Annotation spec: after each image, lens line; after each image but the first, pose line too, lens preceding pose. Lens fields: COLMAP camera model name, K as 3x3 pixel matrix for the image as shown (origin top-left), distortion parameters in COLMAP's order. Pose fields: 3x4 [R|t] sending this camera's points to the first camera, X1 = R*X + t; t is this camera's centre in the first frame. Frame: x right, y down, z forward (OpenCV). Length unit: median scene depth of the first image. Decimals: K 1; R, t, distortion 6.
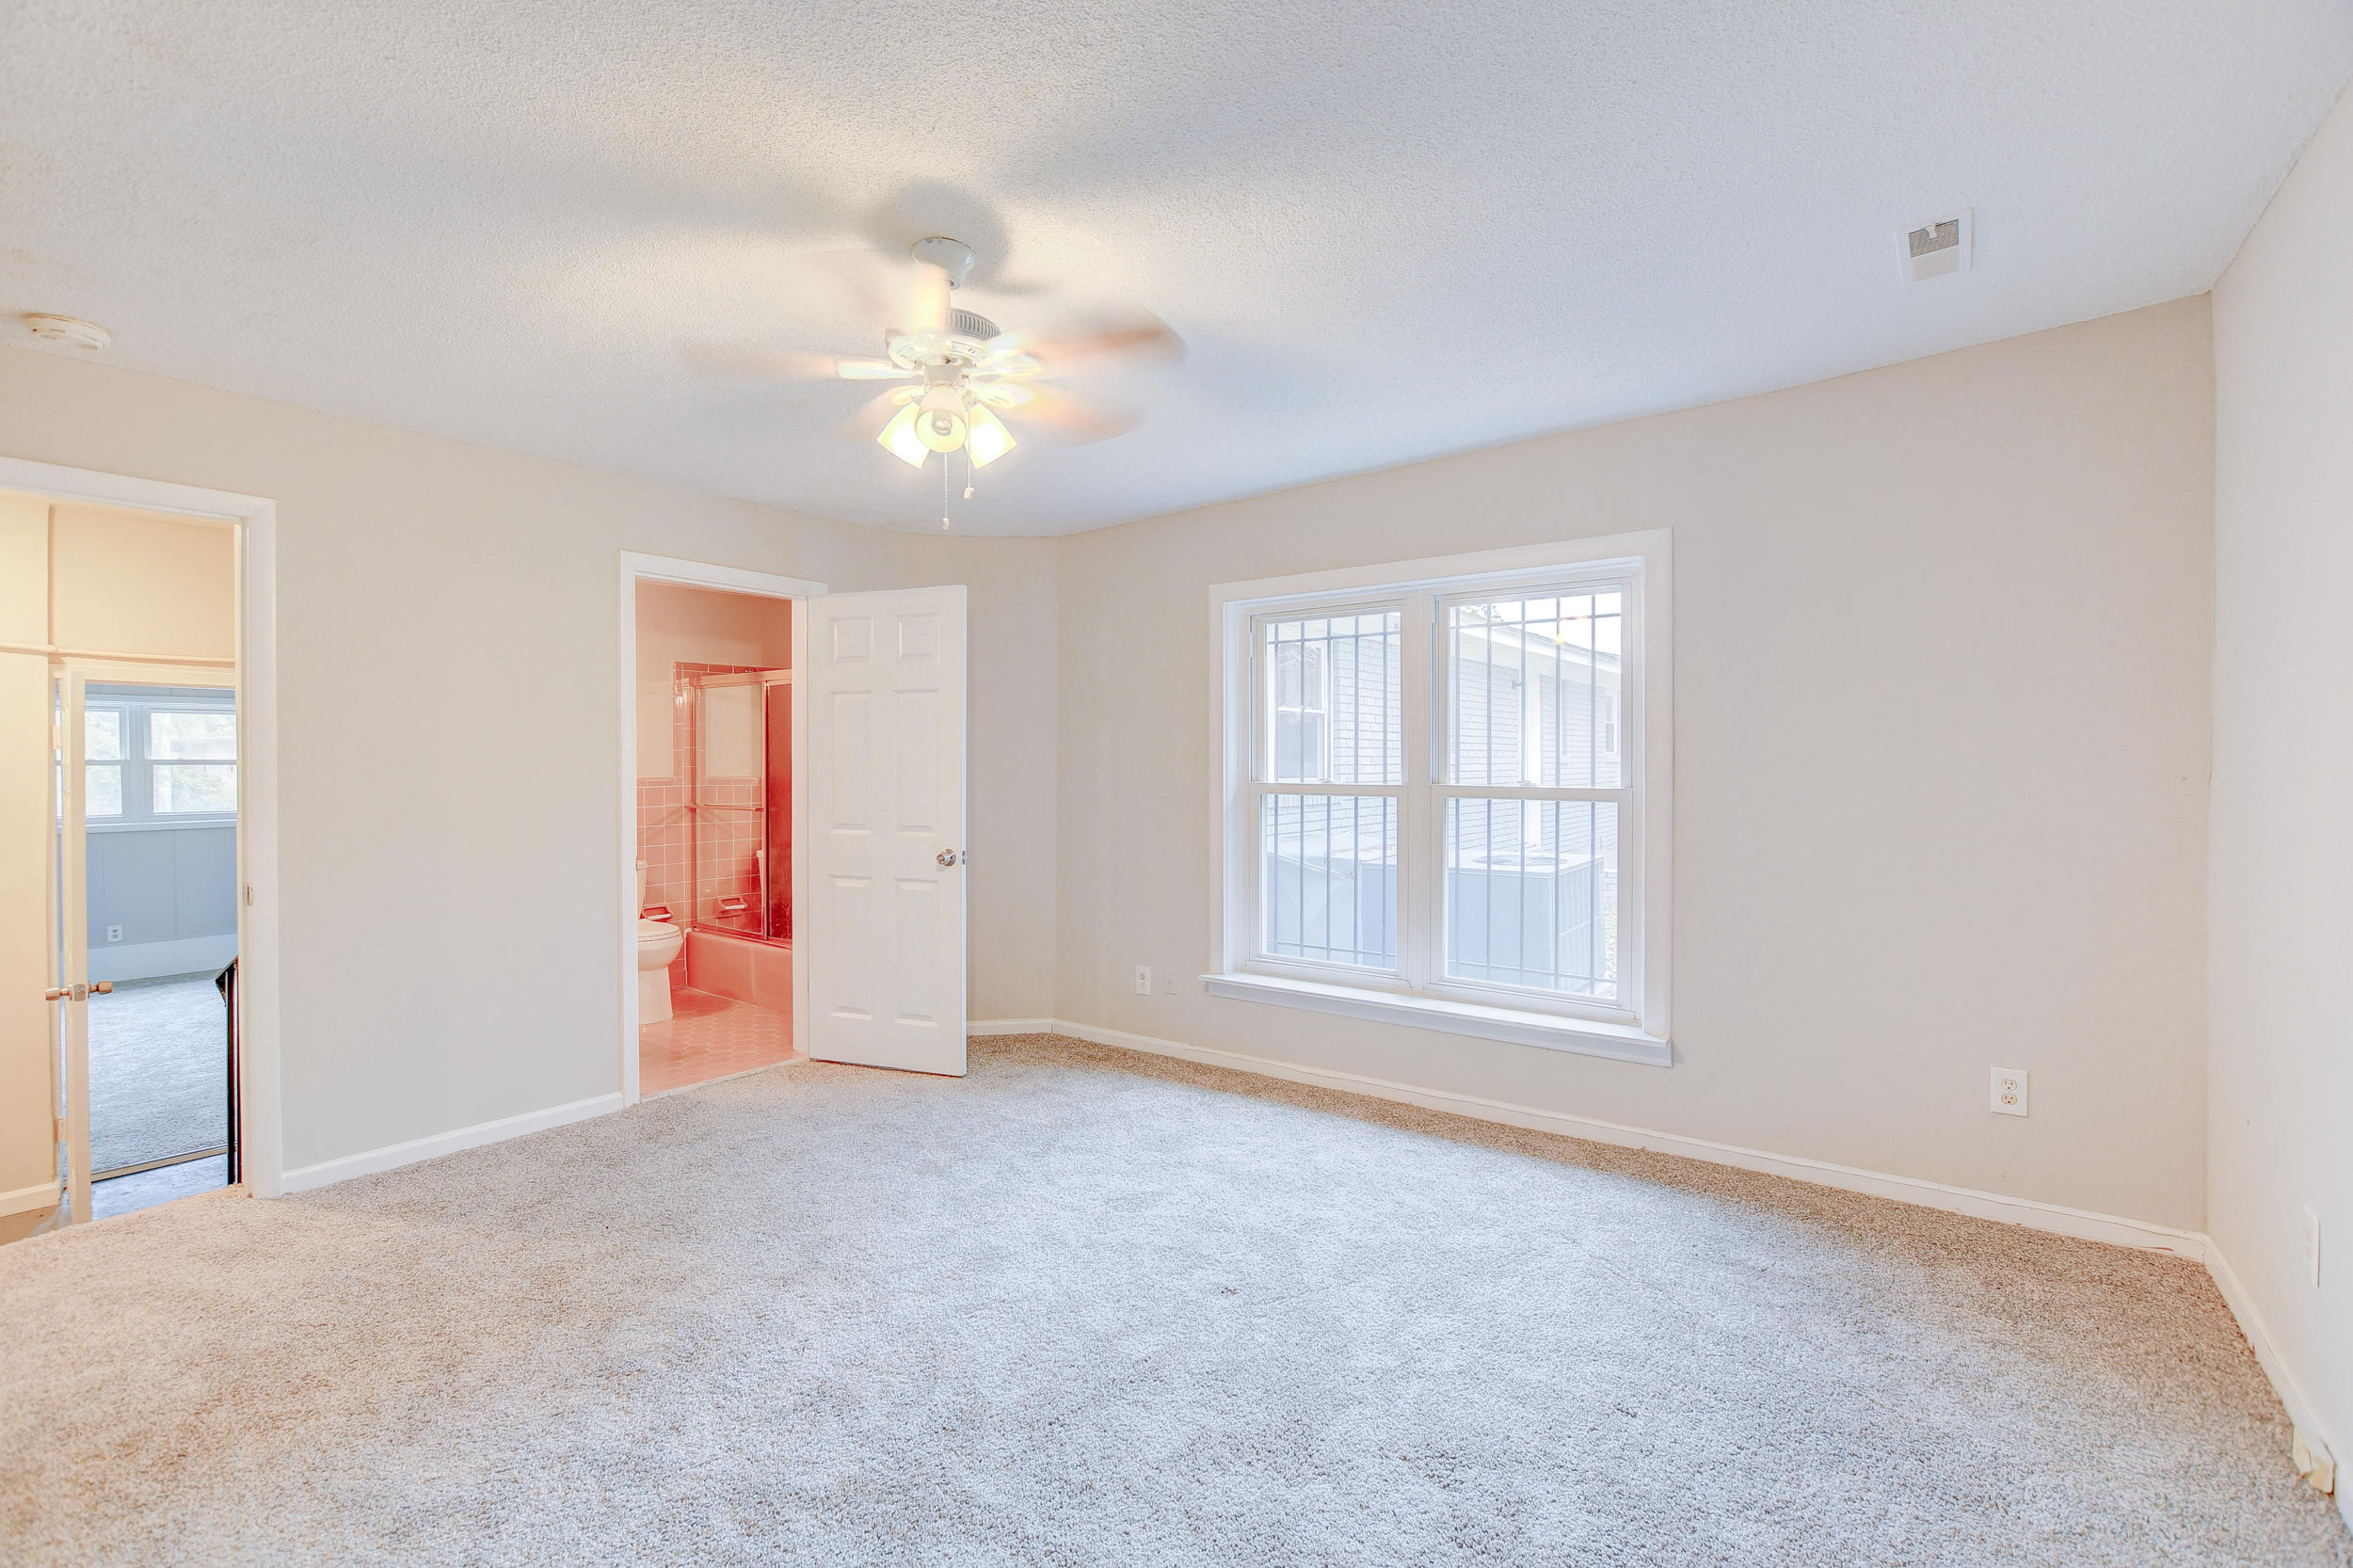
lens RADIAL K [[1044.1, 0, 1171.5], [0, 1044.1, 771.3], [0, 0, 1]] dist [-0.002883, 0.000167]
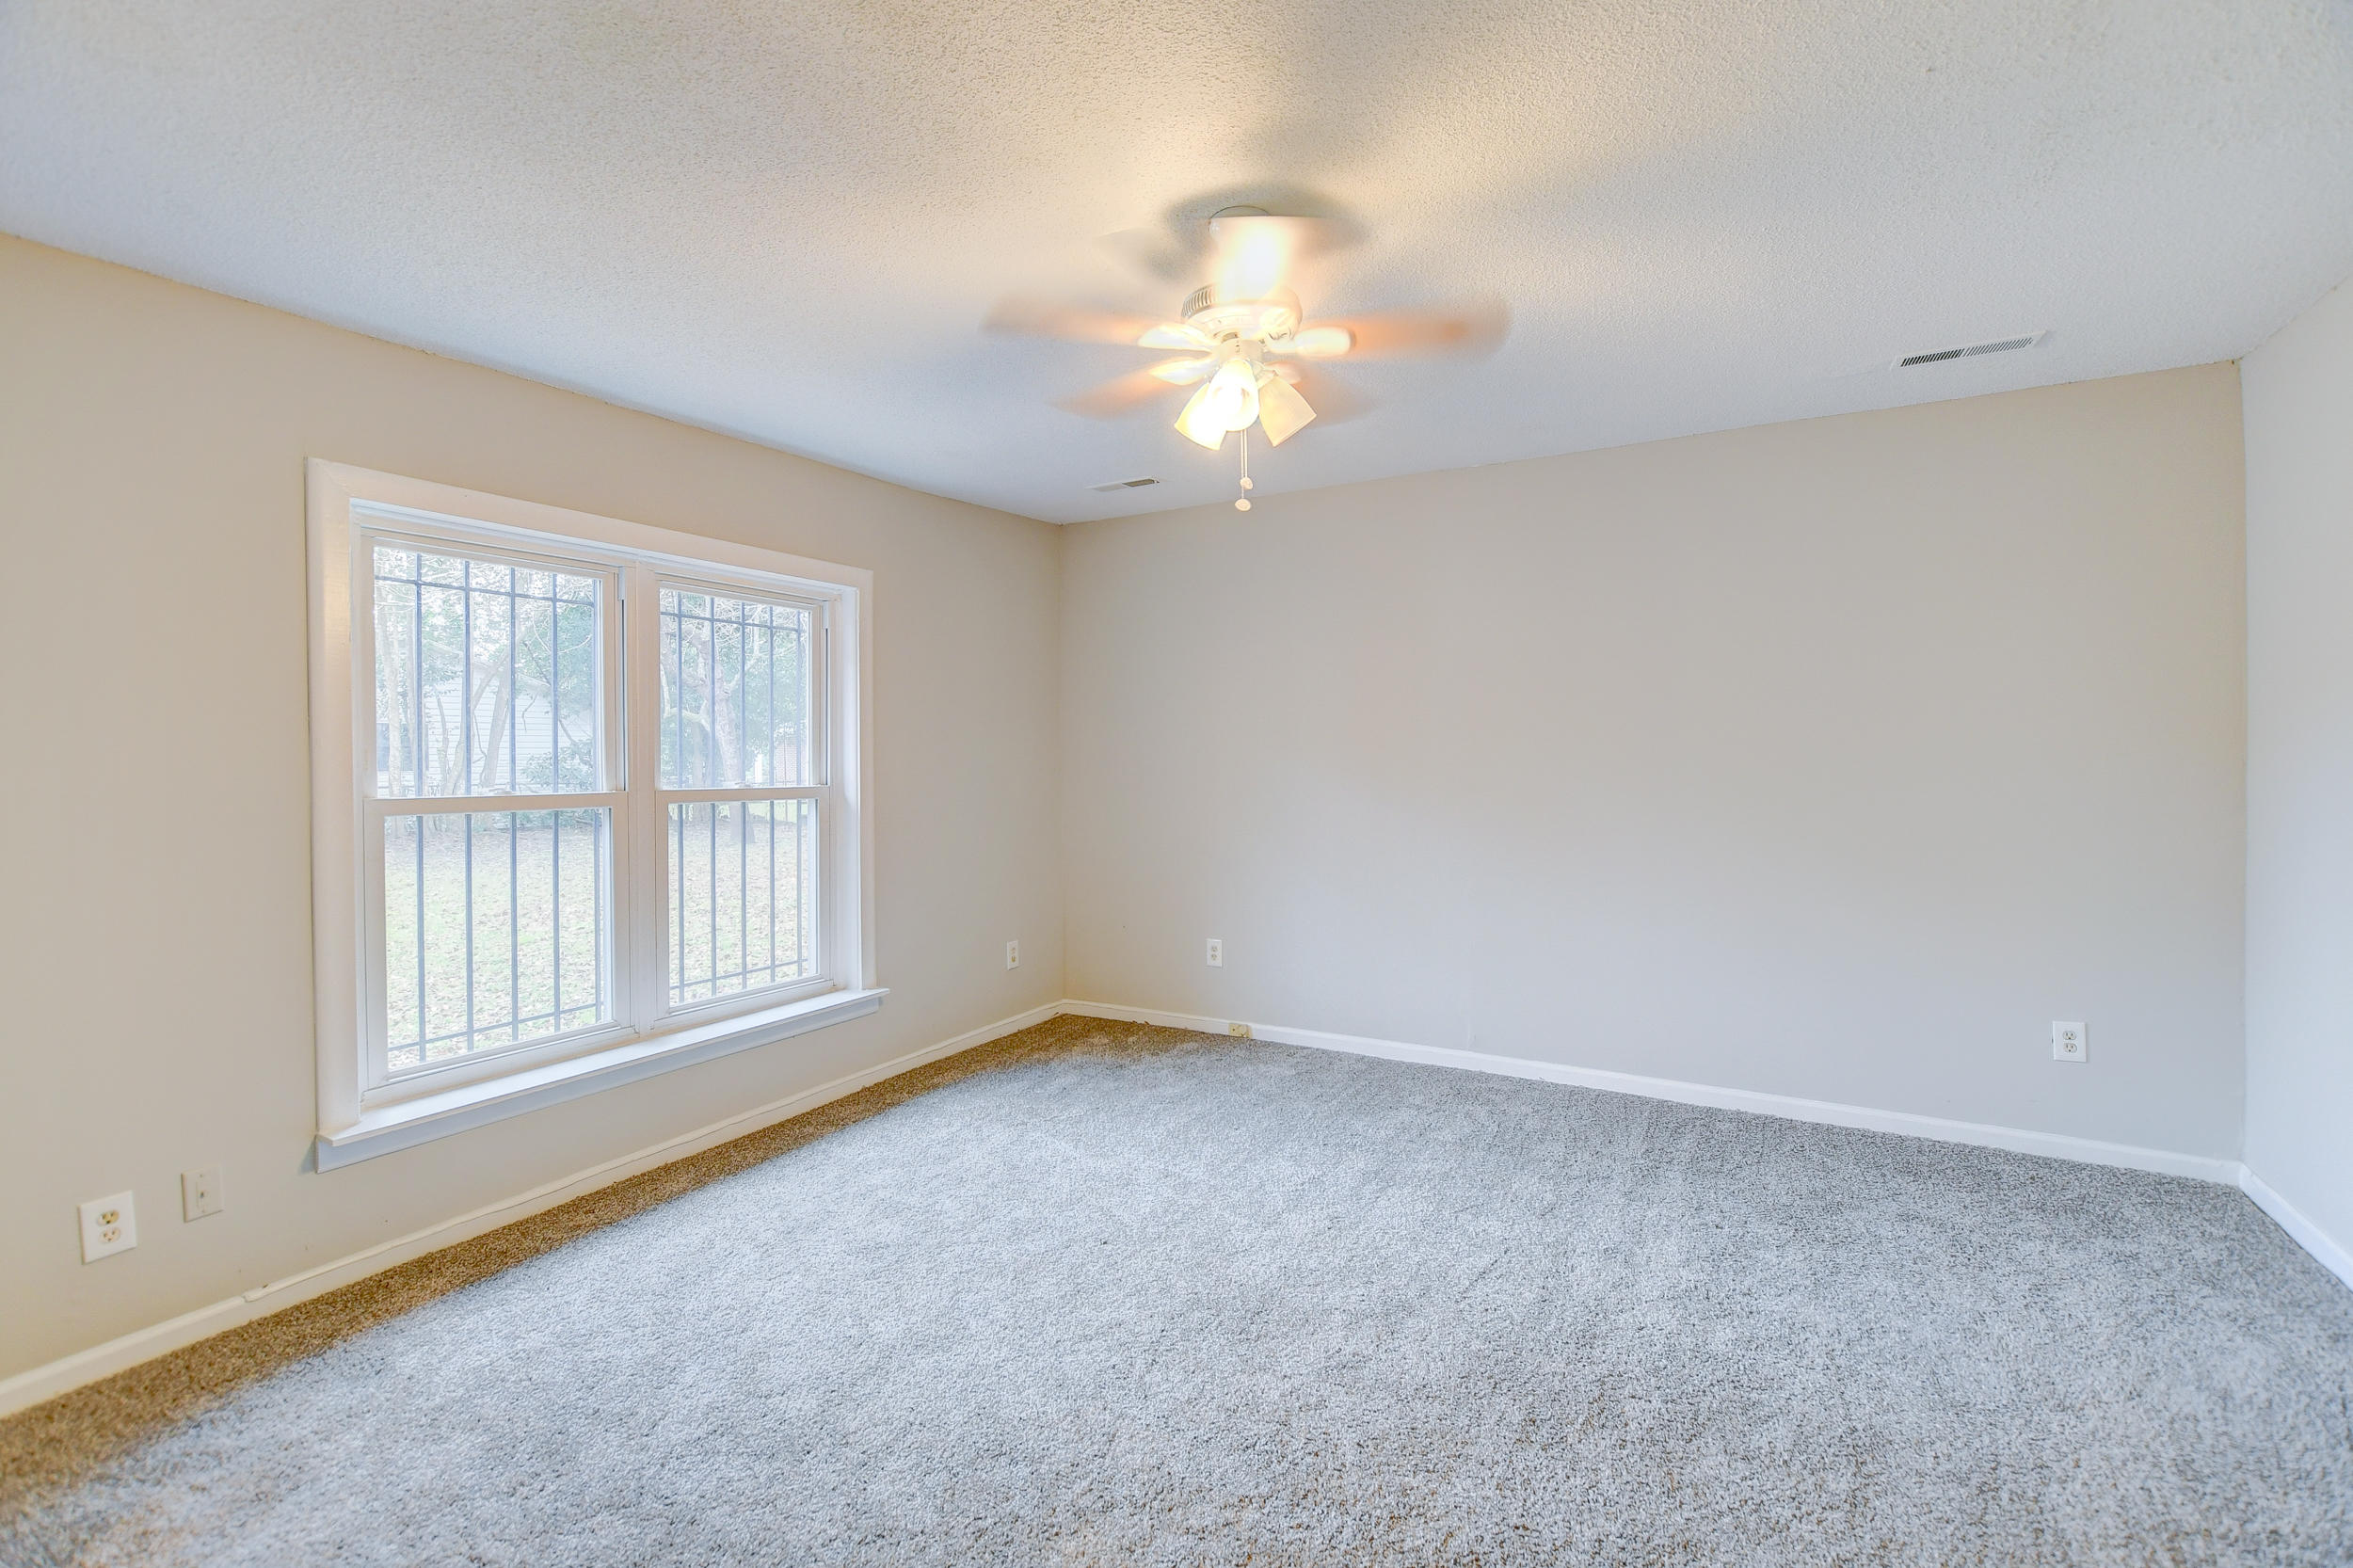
lens RADIAL K [[1044.1, 0, 1171.5], [0, 1044.1, 771.3], [0, 0, 1]] dist [-0.002883, 0.000167]
pose [[-0.126482, -0.008173, 0.991935, -0.726701], [0.015846, 0.999822, 0.010259, -0.005161], [-0.991842, 0.017016, -0.126330, 0.750231]]
